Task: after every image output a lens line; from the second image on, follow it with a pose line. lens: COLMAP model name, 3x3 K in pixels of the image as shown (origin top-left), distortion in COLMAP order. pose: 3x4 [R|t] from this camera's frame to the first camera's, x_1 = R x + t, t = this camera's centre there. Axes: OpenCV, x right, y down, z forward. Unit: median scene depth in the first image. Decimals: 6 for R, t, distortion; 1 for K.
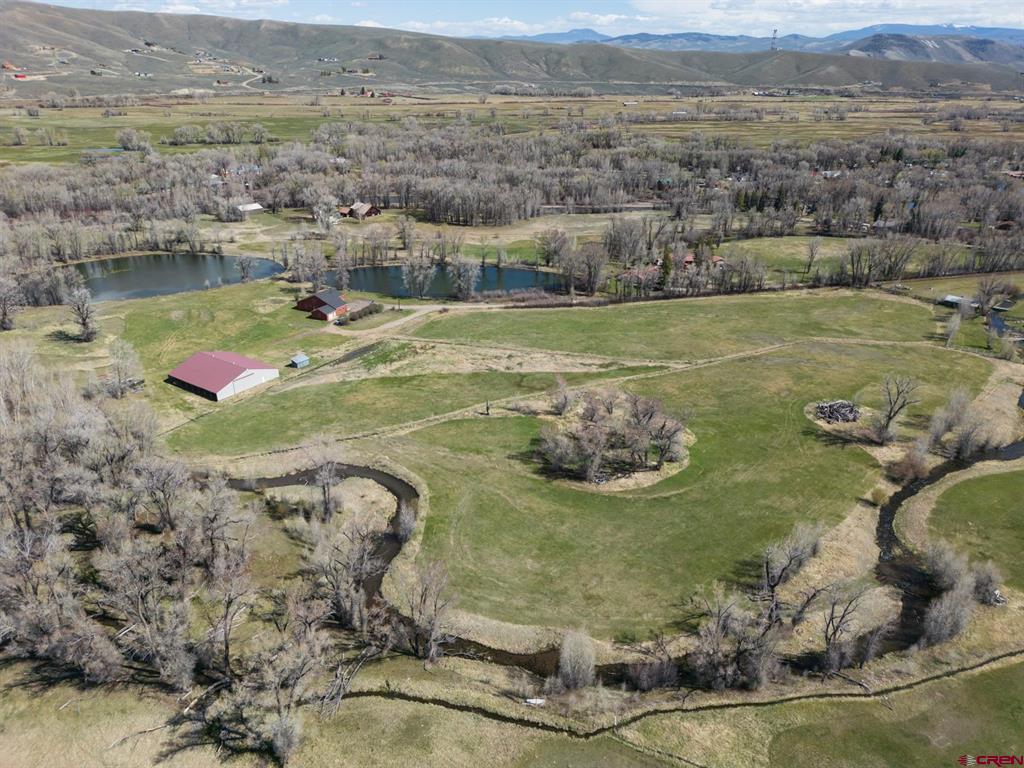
lens RADIAL K [[713.8, 0, 510.8], [0, 713.8, 386.2], [0, 0, 1]] dist [0.069912, -0.065678]
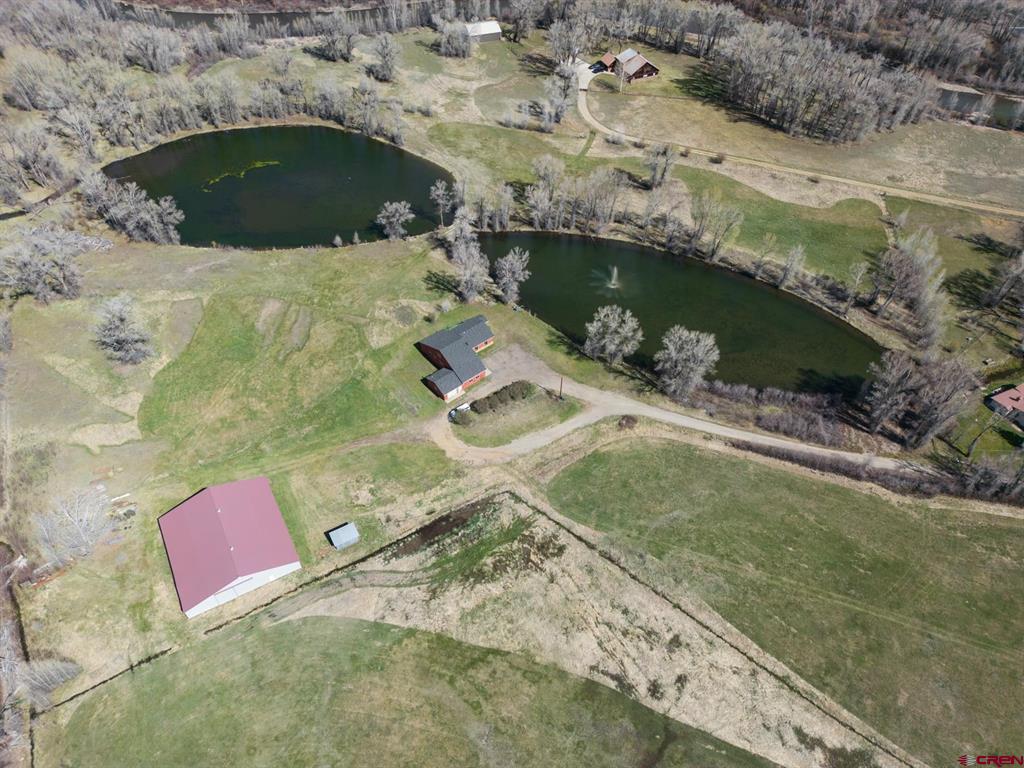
lens RADIAL K [[713.8, 0, 510.8], [0, 713.8, 386.2], [0, 0, 1]] dist [0.069912, -0.065678]
pose [[0.893304, 0.337470, -0.296852, -0.012739], [-0.196987, 0.887632, 0.416300, -0.349019], [0.403984, -0.313407, 0.859403, 0.428414]]
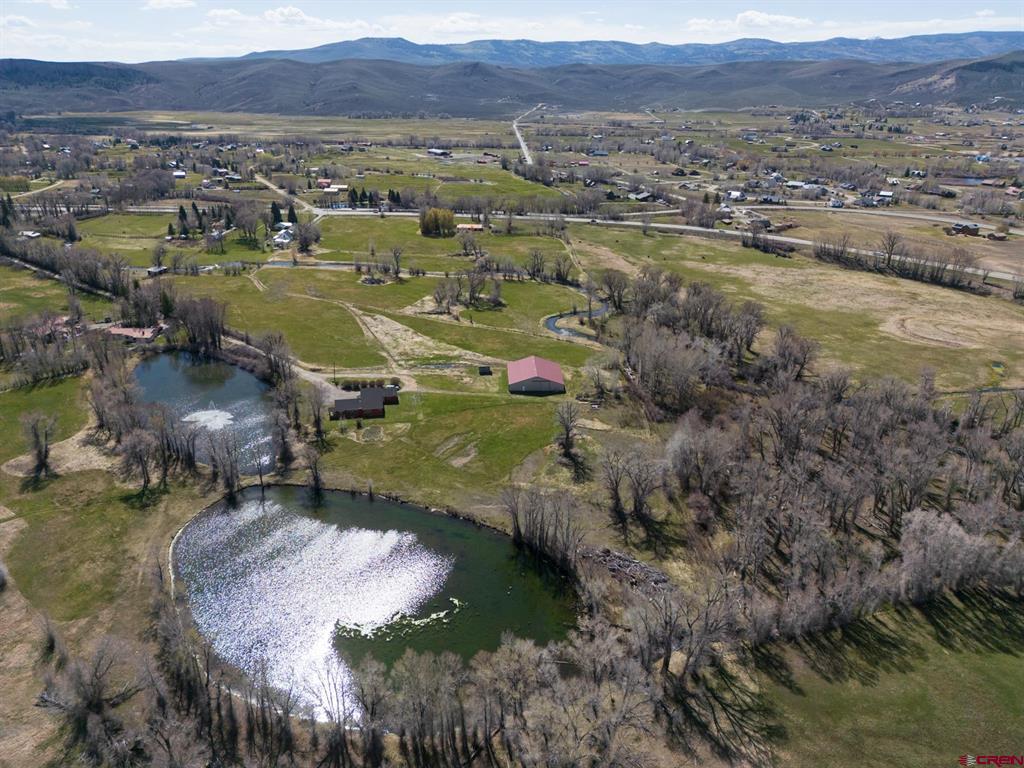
lens RADIAL K [[713.8, 0, 510.8], [0, 713.8, 386.2], [0, 0, 1]] dist [0.069912, -0.065678]
pose [[-0.584019, -0.335134, 0.739329, -1.002371], [0.321946, 0.740467, 0.589965, -0.590282], [-0.745166, 0.582575, -0.324552, 1.090507]]
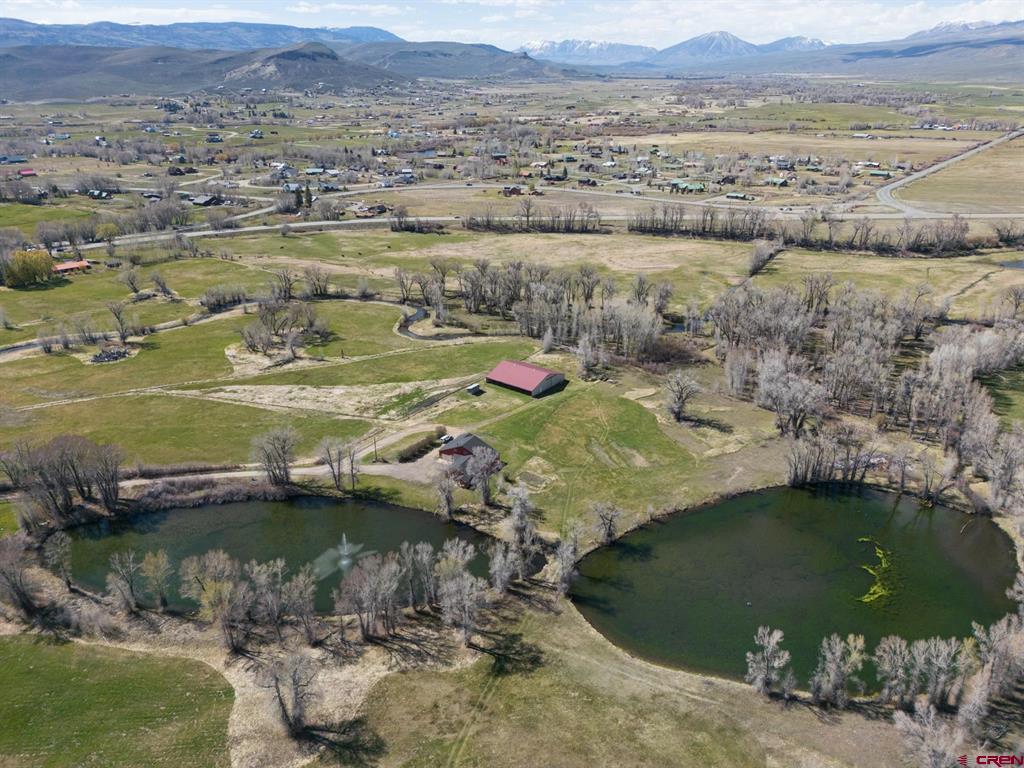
lens RADIAL K [[713.8, 0, 510.8], [0, 713.8, 386.2], [0, 0, 1]] dist [0.069912, -0.065678]
pose [[-0.996783, -0.042488, 0.067952, -0.339849], [0.022565, 0.664804, 0.746677, -0.722194], [-0.076900, 0.745808, -0.661707, 1.385920]]
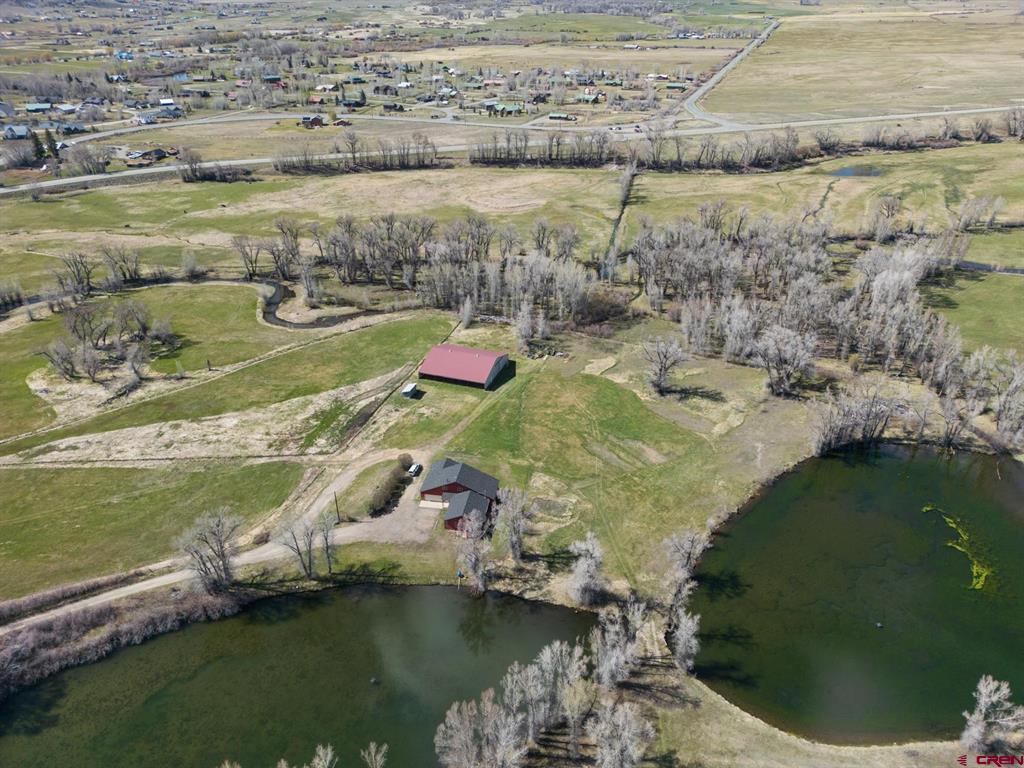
lens RADIAL K [[713.8, 0, 510.8], [0, 713.8, 386.2], [0, 0, 1]] dist [0.069912, -0.065678]
pose [[-0.968946, 0.110107, -0.221403, -0.165622], [-0.114624, 0.593370, 0.796727, -0.636833], [0.219099, 0.797363, -0.562323, 1.216618]]
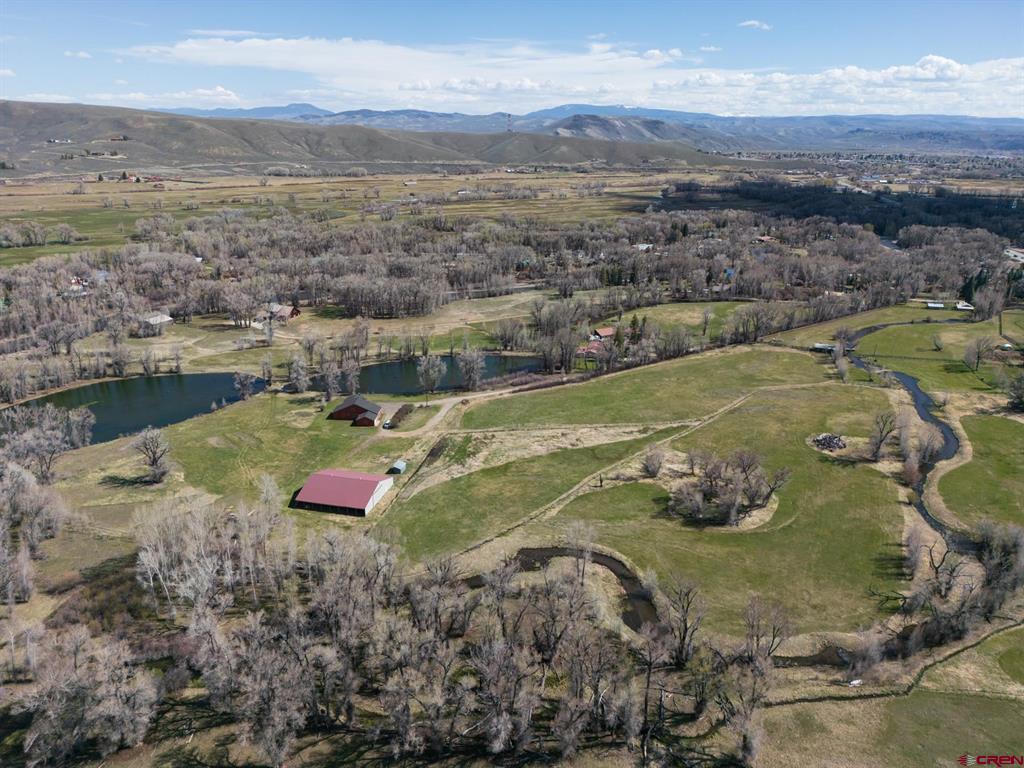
lens RADIAL K [[713.8, 0, 510.8], [0, 713.8, 386.2], [0, 0, 1]] dist [0.069912, -0.065678]
pose [[0.937564, -0.118679, 0.326940, -0.367209], [0.146382, 0.987322, -0.061382, -0.049825], [-0.315510, 0.105407, 0.943050, -0.059567]]
